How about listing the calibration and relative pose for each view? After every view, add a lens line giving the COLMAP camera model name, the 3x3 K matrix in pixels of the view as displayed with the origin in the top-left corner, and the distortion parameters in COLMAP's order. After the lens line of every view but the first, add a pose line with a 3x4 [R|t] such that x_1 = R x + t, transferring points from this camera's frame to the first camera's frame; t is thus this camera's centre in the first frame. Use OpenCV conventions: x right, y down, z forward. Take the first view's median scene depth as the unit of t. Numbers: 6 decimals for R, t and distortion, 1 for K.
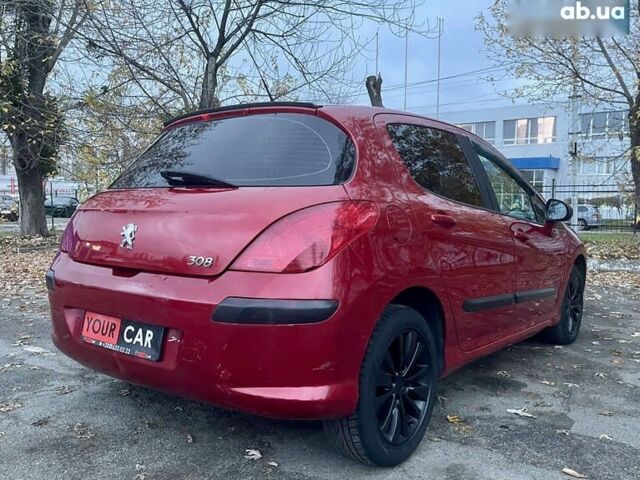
lens RADIAL K [[523.5, 0, 320.2], [0, 523.5, 226.1], [0, 0, 1]] dist [0.029965, -0.014366]
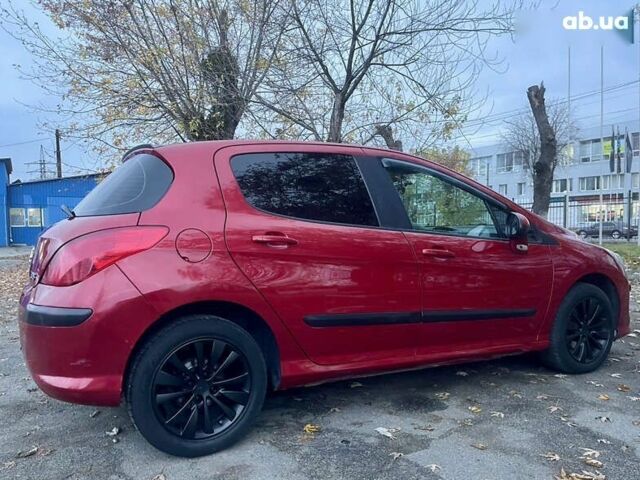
lens RADIAL K [[484.5, 0, 322.1], [0, 484.5, 241.7], [0, 0, 1]] dist [0.077701, -0.114281]
pose [[0.917787, -0.015313, -0.396777, 0.665008], [0.014370, 0.999882, -0.005351, -0.001214], [0.396813, -0.000790, 0.917899, 0.111408]]
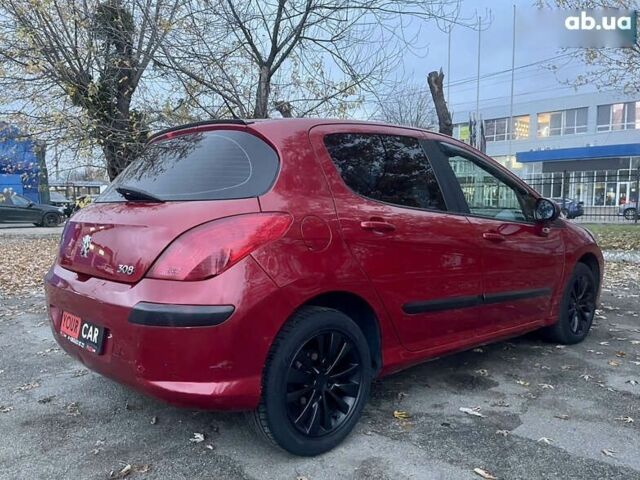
lens RADIAL K [[498.0, 0, 315.7], [0, 498.0, 244.3], [0, 0, 1]] dist [0.028472, -0.006332]
pose [[0.985239, -0.008201, -0.170990, 0.259234], [0.016285, 0.998812, 0.045930, -0.021565], [0.170410, -0.048036, 0.984202, 0.005169]]
